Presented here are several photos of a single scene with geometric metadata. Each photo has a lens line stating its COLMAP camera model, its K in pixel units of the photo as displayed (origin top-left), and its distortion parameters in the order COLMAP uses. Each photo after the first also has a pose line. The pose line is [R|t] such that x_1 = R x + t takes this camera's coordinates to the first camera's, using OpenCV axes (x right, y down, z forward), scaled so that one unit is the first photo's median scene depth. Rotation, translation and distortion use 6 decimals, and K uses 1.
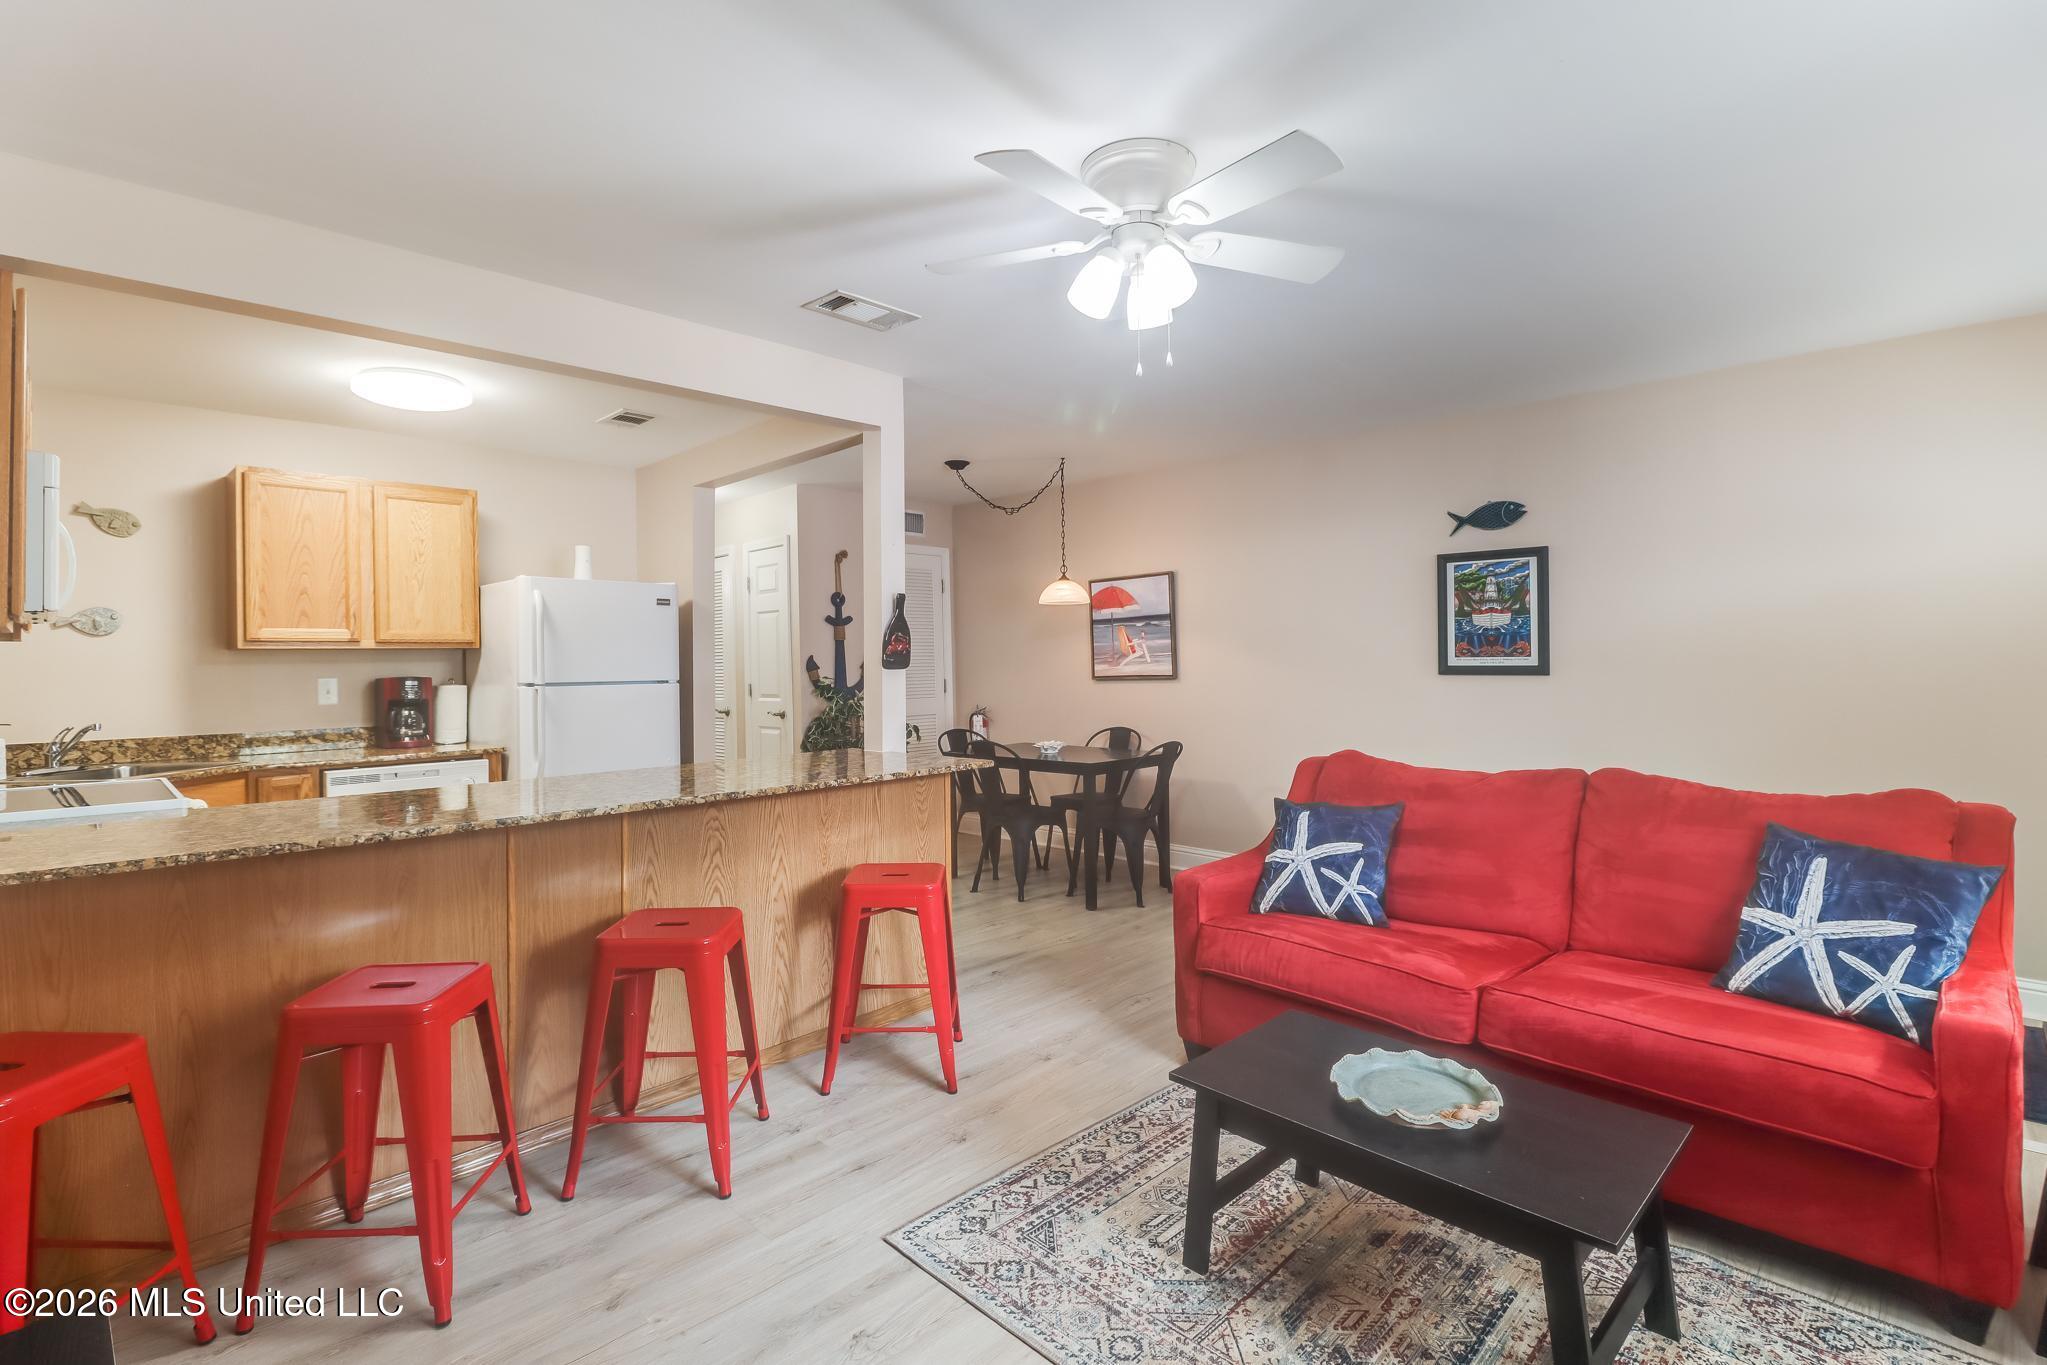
lens RADIAL K [[935.5, 0, 1013.1], [0, 935.5, 660.7], [0, 0, 1]] dist [0.002666, -0.012280]
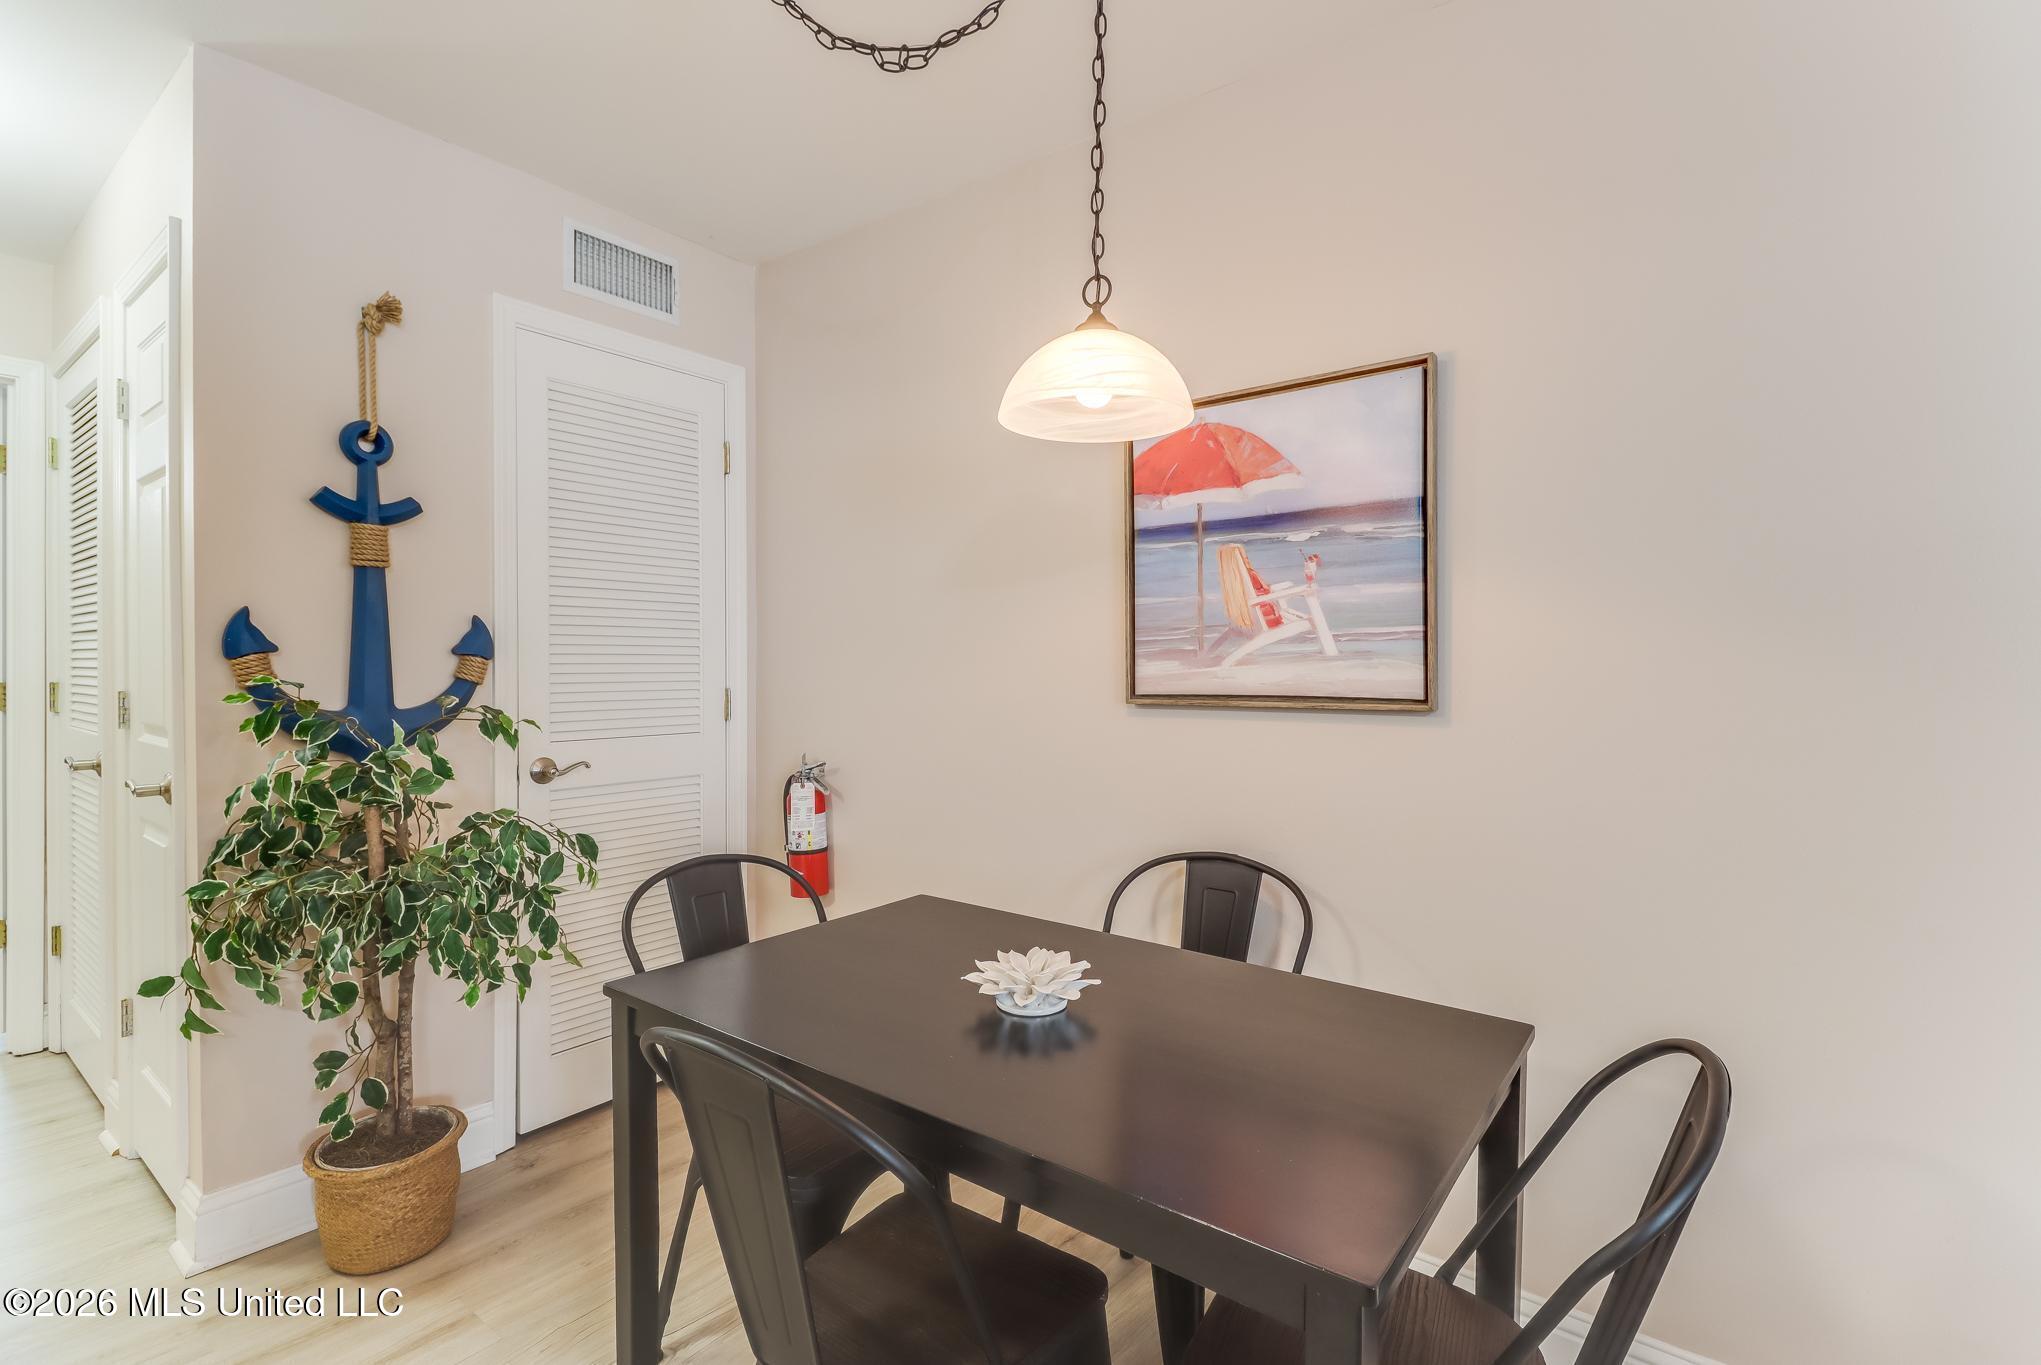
lens RADIAL K [[942.8, 0, 1020.5], [0, 942.8, 682.5], [0, 0, 1]] dist [-0.002757, -0.000294]
pose [[0.992192, 0.021025, 0.122931, 0.003675], [-0.023719, 0.999509, 0.020497, 0.008988], [-0.122440, -0.023253, 0.992203, 0.923093]]
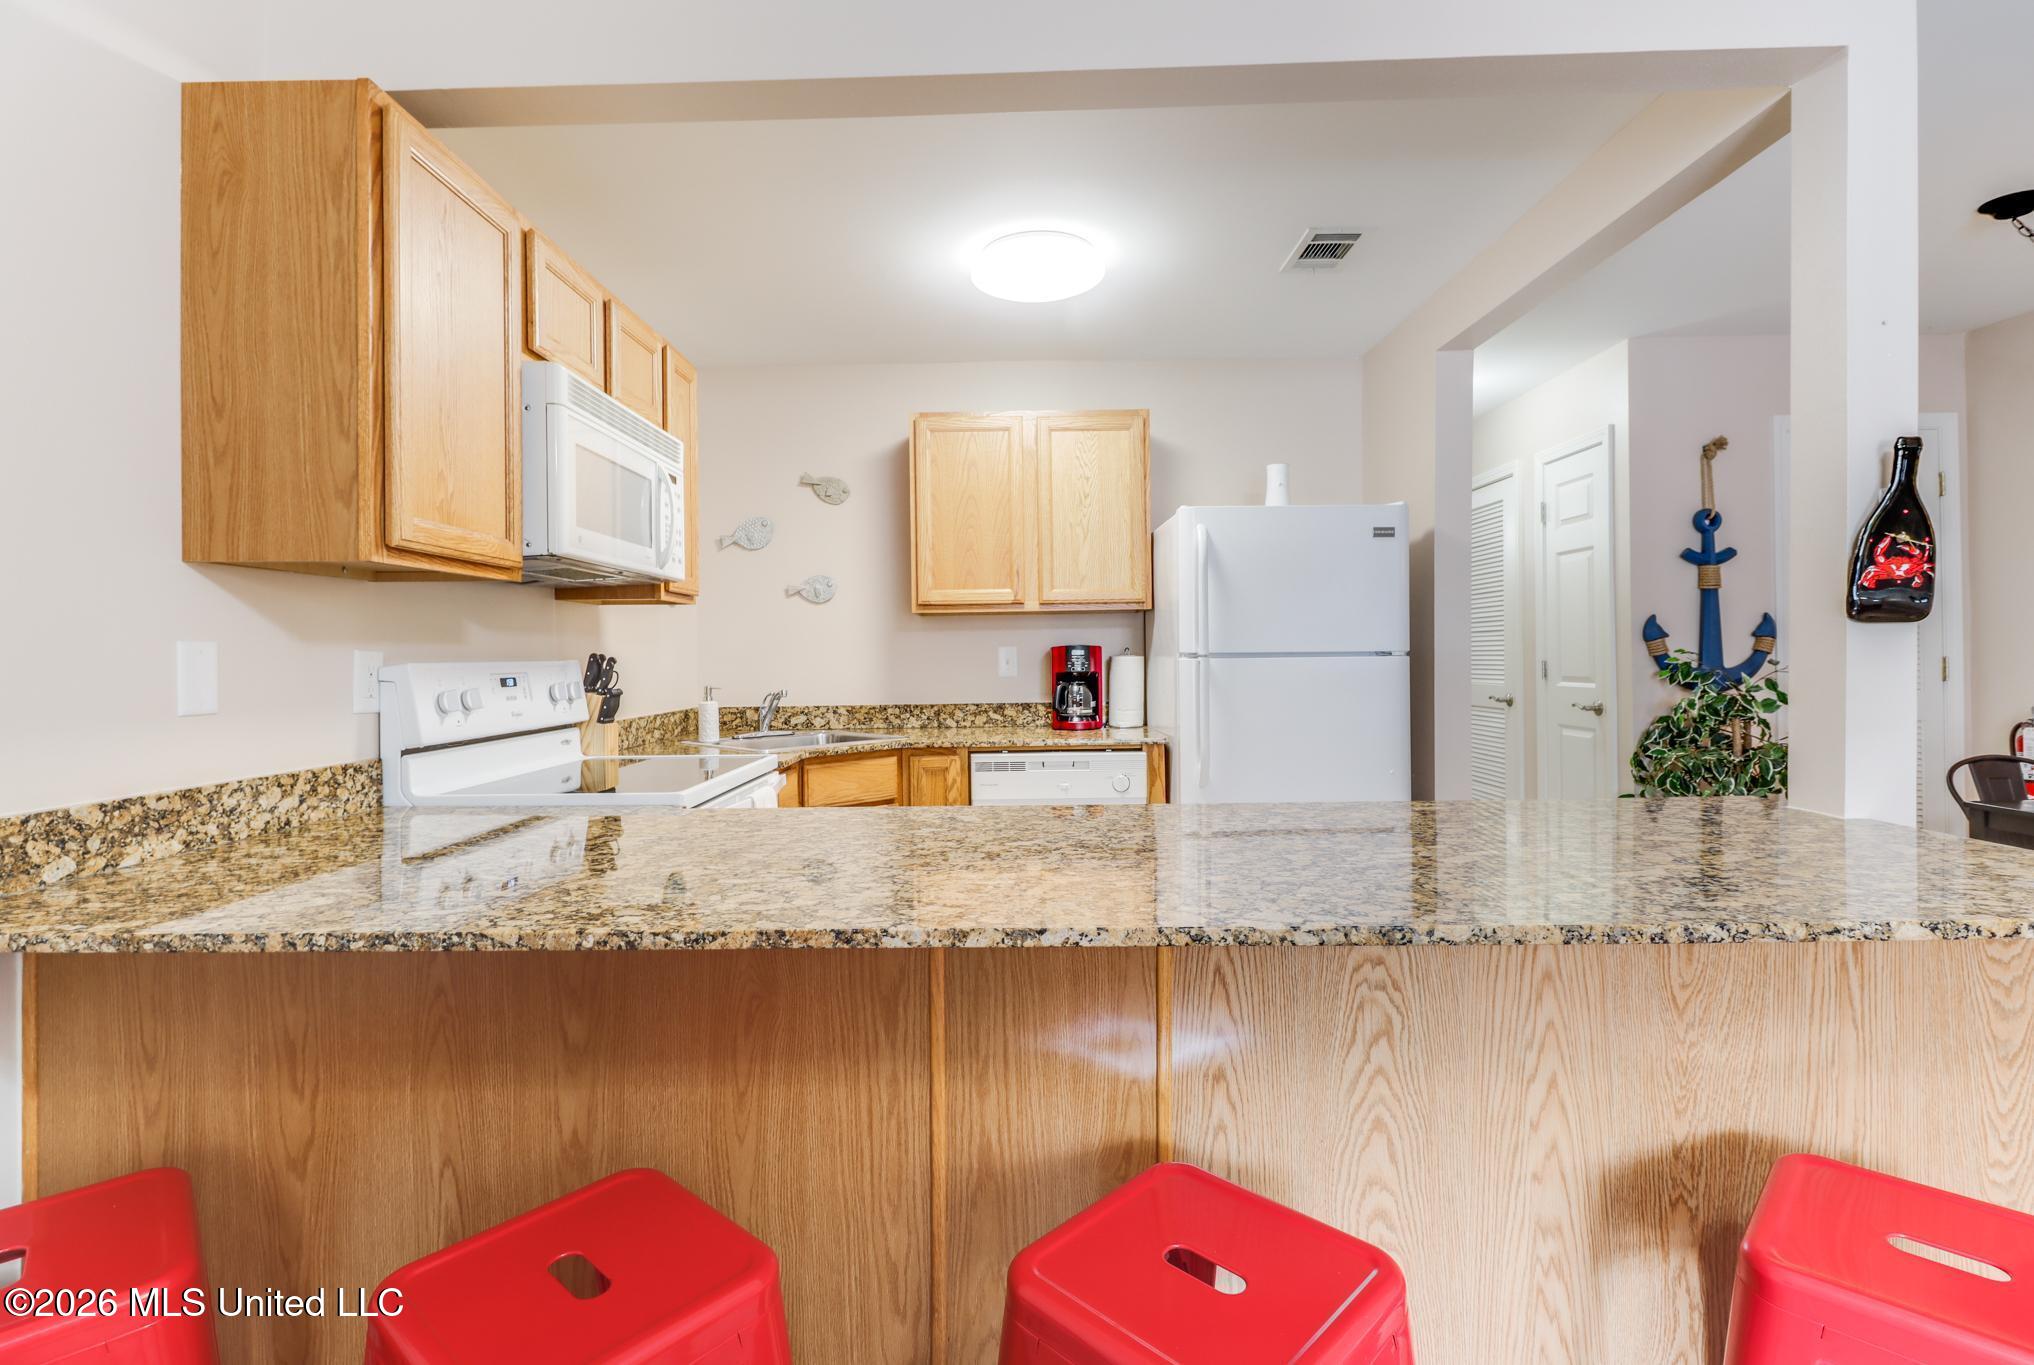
lens RADIAL K [[946.8, 0, 1002.9], [0, 946.8, 659.4], [0, 0, 1]] dist [0.019669, -0.015790]
pose [[0.686893, 0.011204, -0.726672, -0.076655], [0.004234, 0.999802, 0.019418, 0.013175], [0.726746, -0.016415, 0.686710, 0.368219]]
